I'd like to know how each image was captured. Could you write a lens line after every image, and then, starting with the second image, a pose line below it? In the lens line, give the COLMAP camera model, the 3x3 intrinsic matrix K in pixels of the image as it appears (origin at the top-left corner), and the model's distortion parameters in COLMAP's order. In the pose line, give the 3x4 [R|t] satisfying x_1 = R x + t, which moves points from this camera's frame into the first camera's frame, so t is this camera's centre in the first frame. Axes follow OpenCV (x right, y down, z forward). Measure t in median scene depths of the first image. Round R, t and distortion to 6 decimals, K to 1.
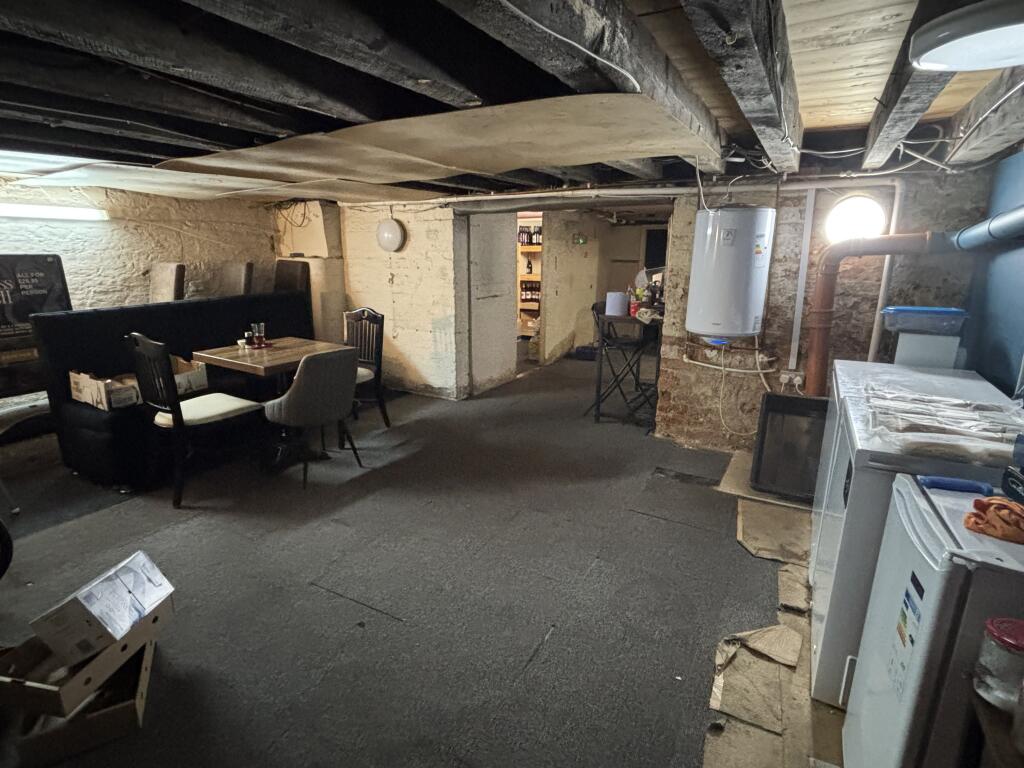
lens RADIAL K [[524.9, 0, 510.4], [0, 524.9, 384.2], [0, 0, 1]] dist [0.001732, 0.000103]
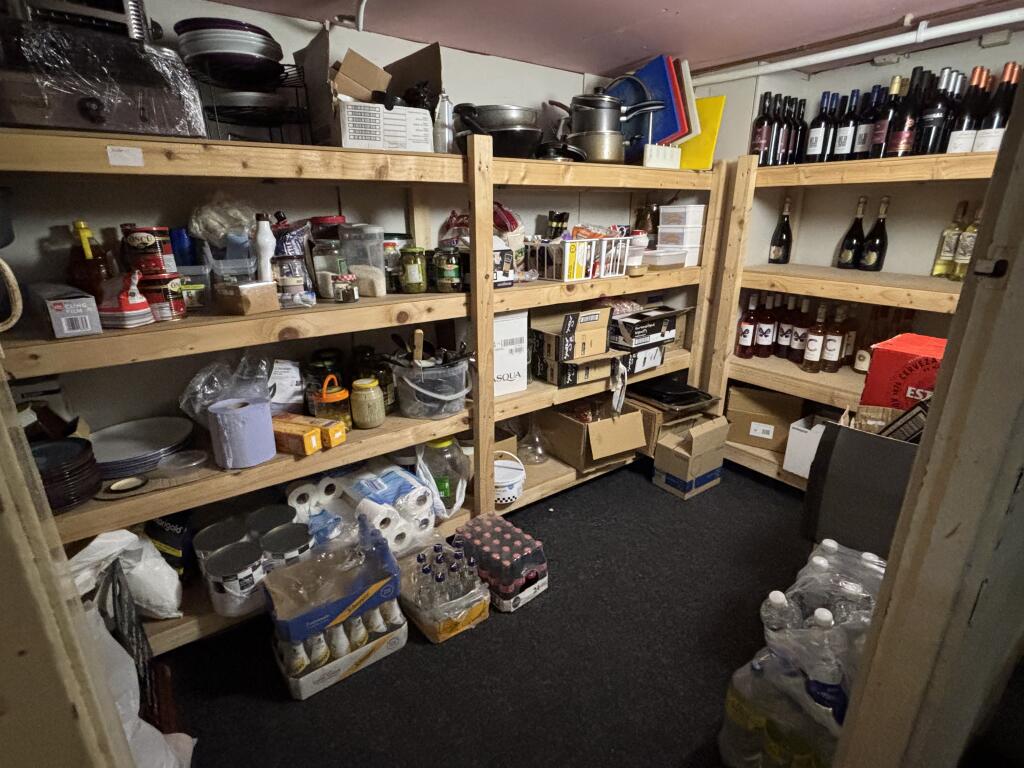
lens RADIAL K [[524.9, 0, 510.5], [0, 524.9, 382.7], [0, 0, 1]] dist [0.001732, 0.000103]
pose [[0.909705, 0.122733, -0.396704, 0.024342], [-0.091134, 0.991042, 0.097625, -0.160153], [0.405132, -0.052657, 0.912740, 0.664737]]
